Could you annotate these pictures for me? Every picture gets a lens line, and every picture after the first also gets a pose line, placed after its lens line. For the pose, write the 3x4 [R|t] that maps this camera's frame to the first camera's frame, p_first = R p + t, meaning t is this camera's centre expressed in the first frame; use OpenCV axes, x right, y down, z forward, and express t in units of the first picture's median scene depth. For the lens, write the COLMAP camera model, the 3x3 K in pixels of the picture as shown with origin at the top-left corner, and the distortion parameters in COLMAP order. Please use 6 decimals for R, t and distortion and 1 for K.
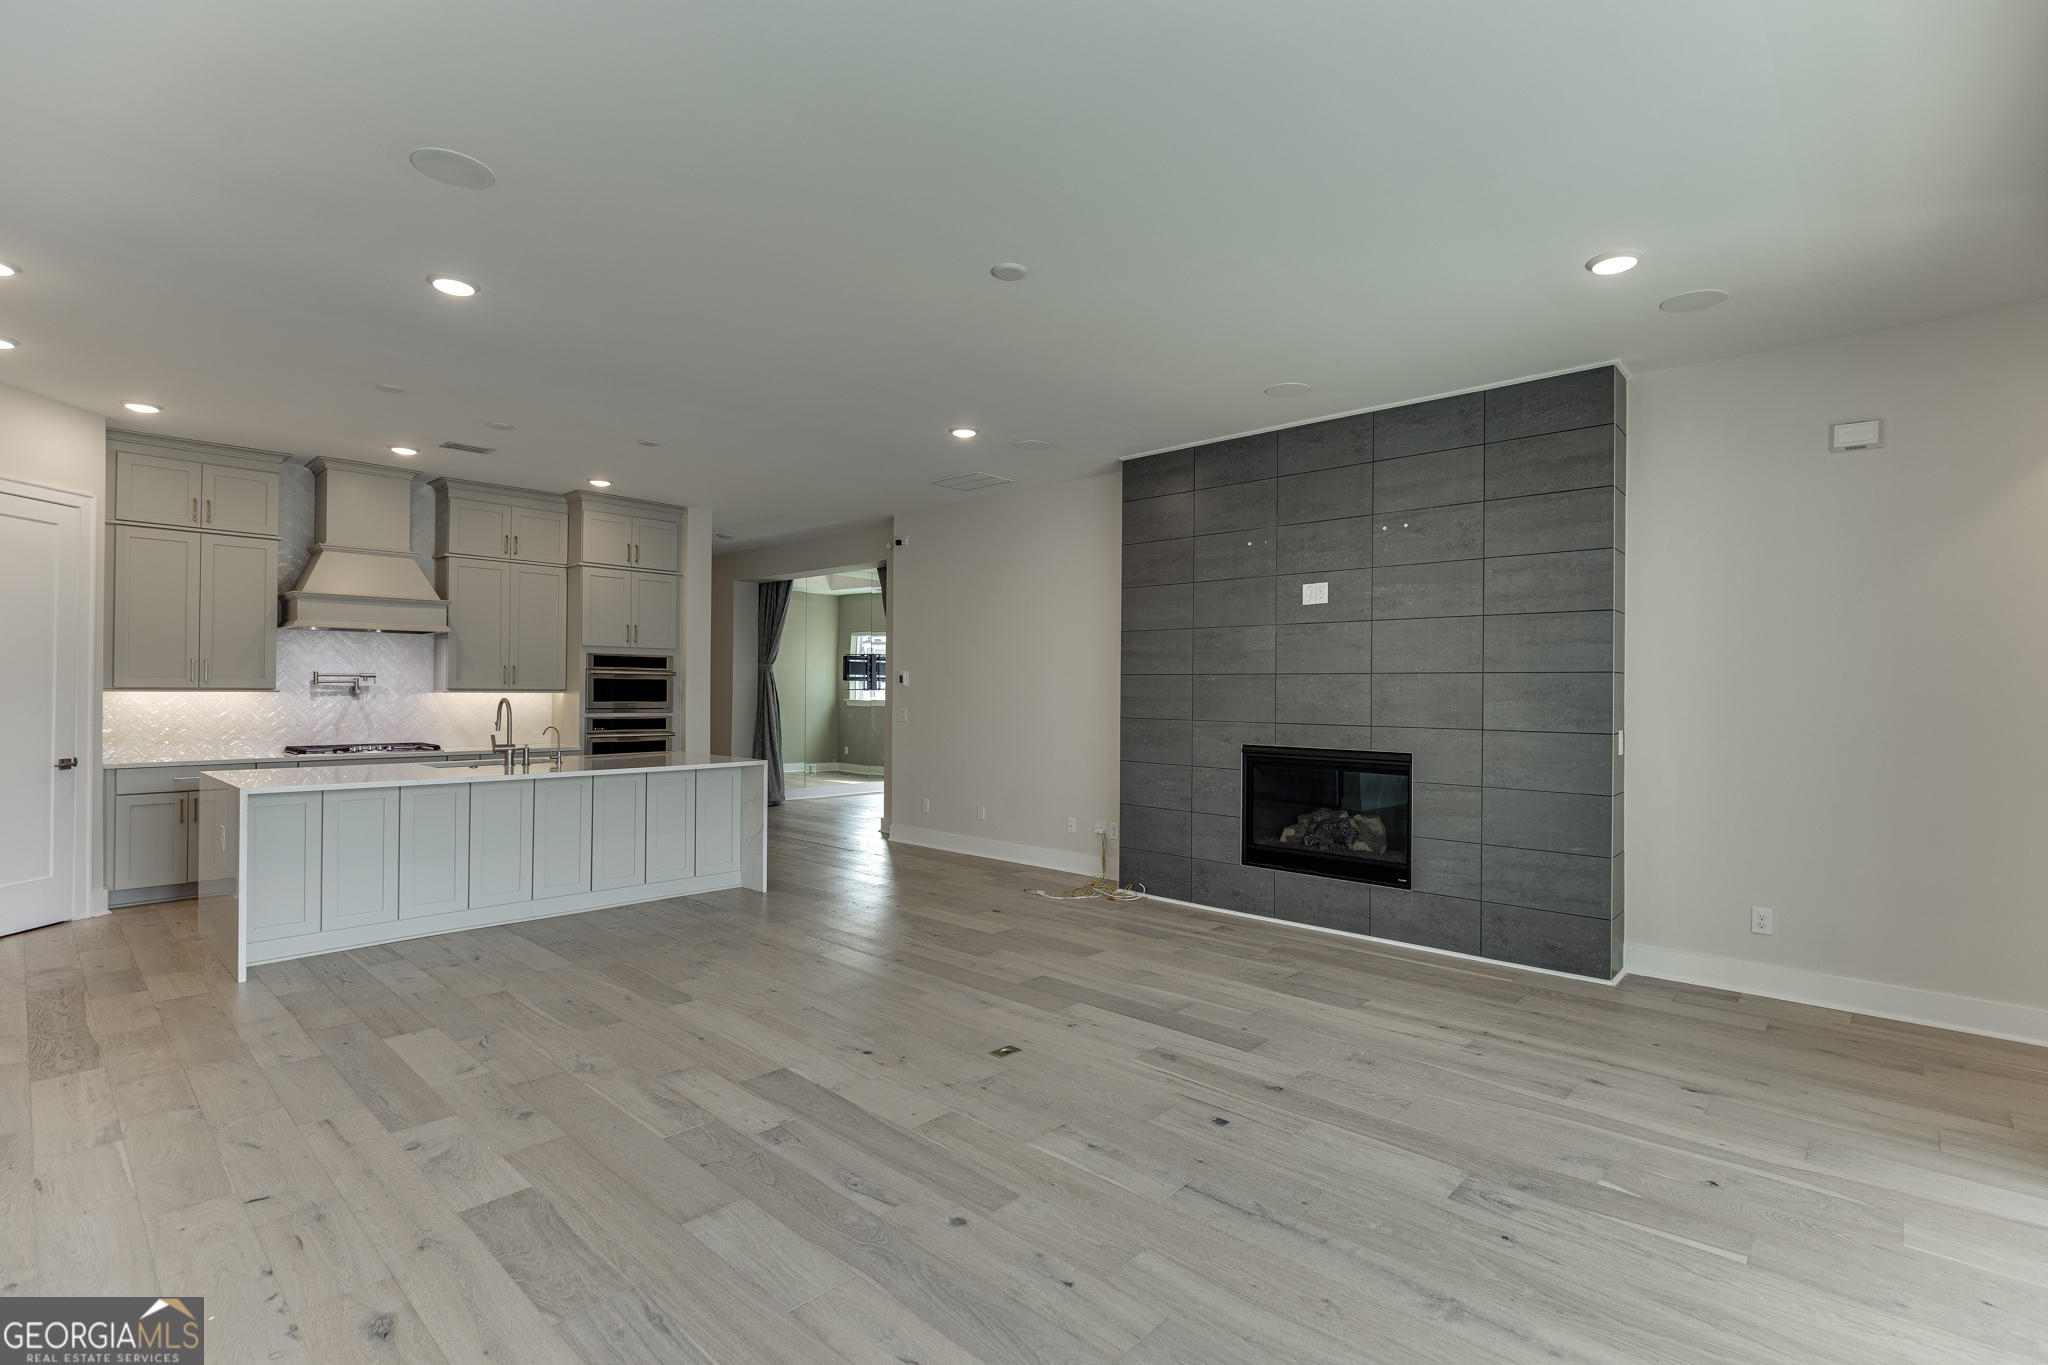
lens RADIAL K [[955.9, 0, 1024.0], [0, 955.9, 682.5], [0, 0, 1]] dist [0.002824, 0.000262]
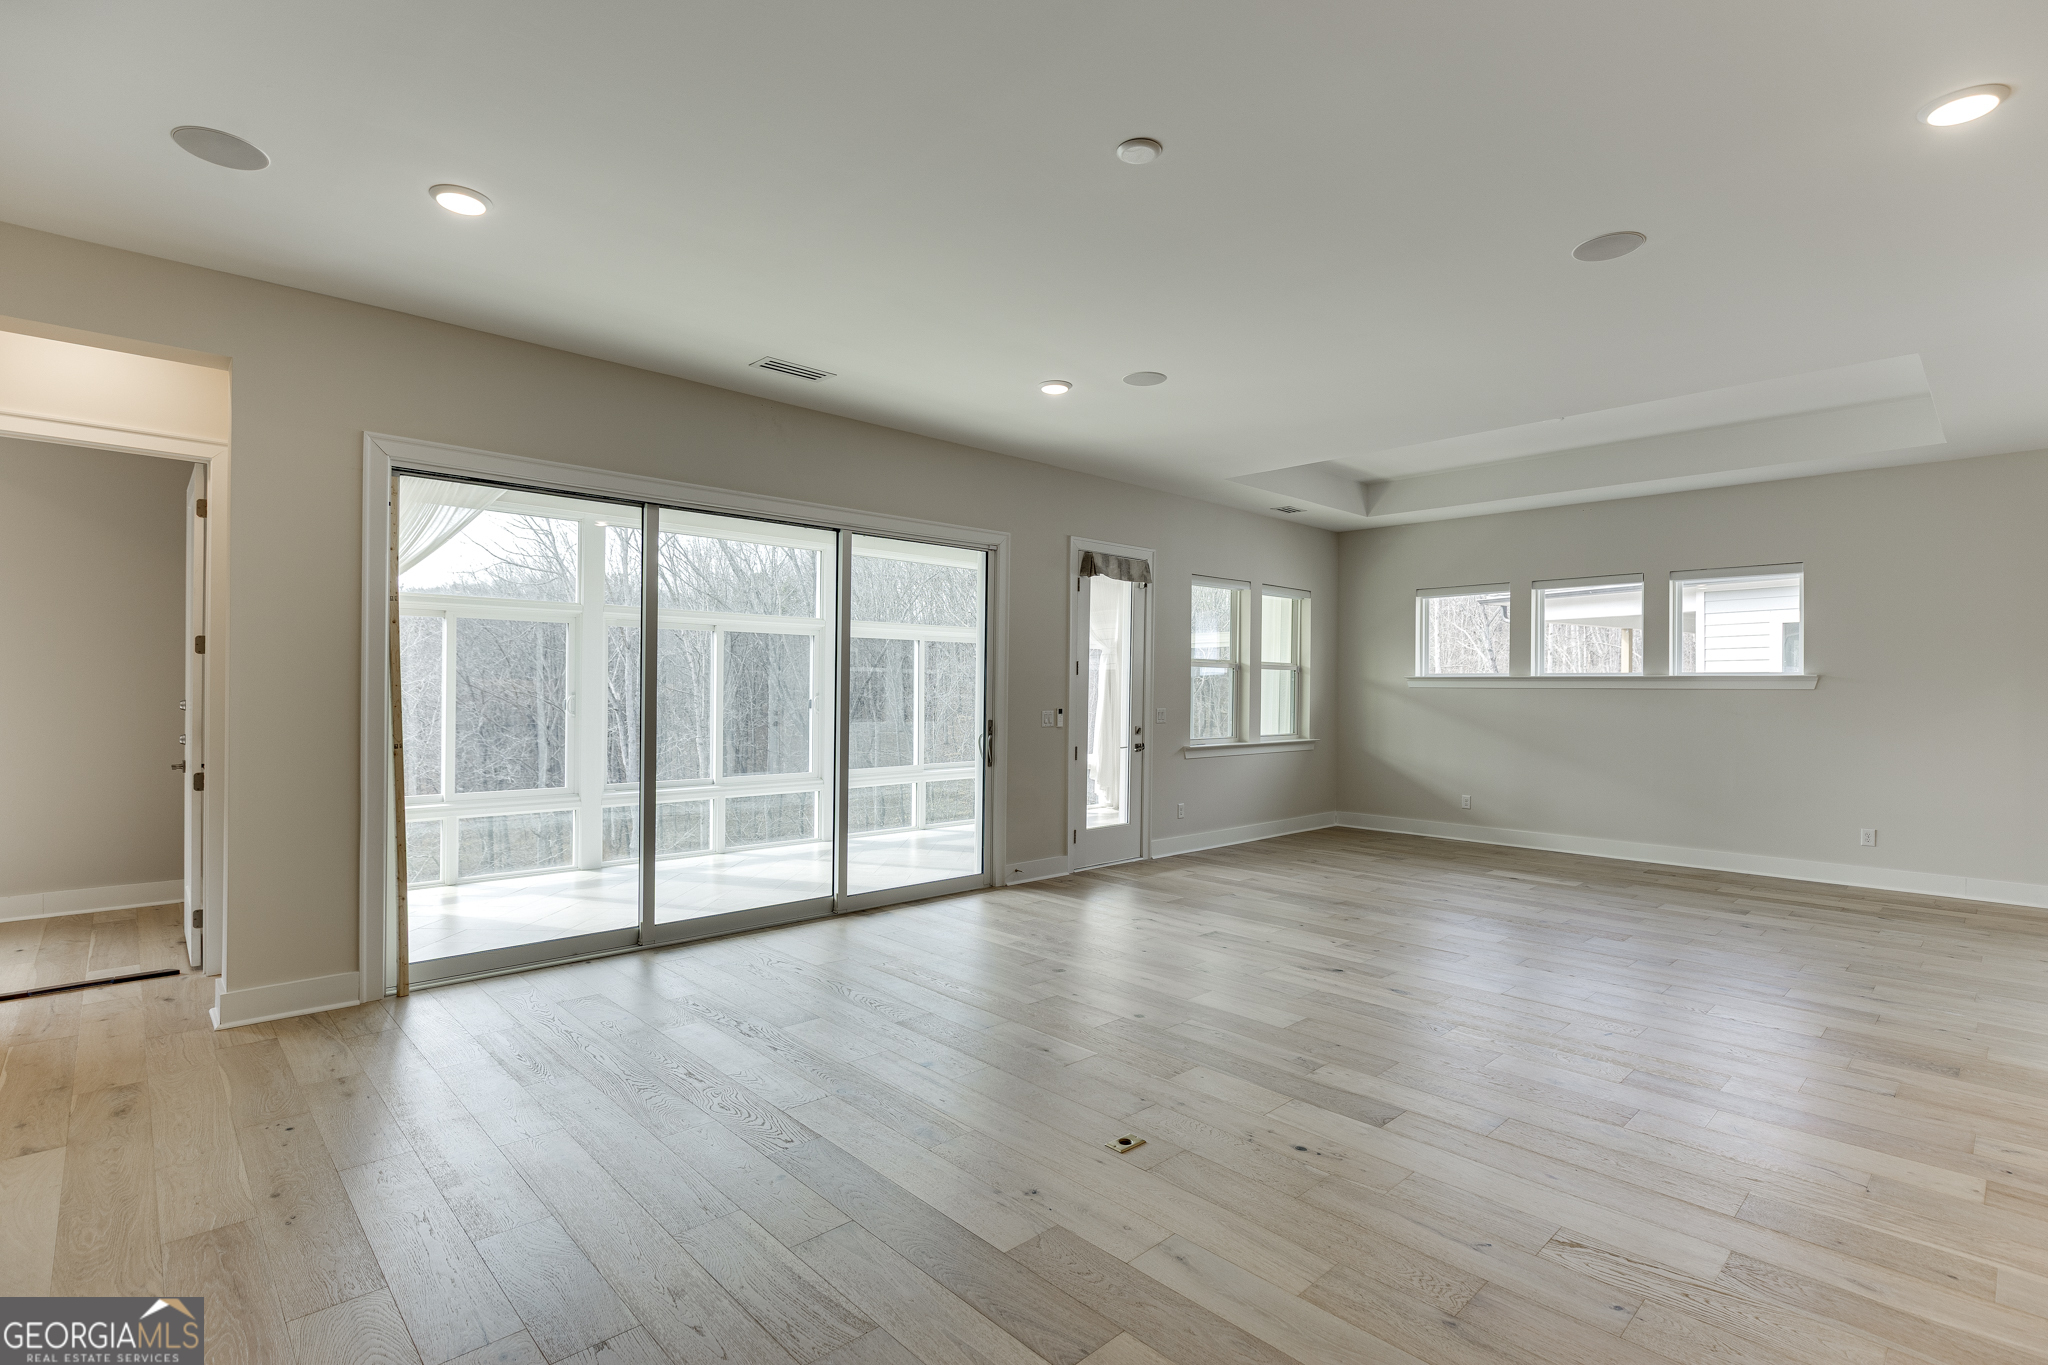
lens RADIAL K [[963.9, 0, 1052.5], [0, 963.9, 688.8], [0, 0, 1]] dist [-0.004272, -0.000554]
pose [[-0.999065, -0.016552, 0.039940, 0.009092], [-0.016907, 0.999820, -0.008576, 0.010030], [-0.039791, -0.009243, -0.999165, 1.031205]]
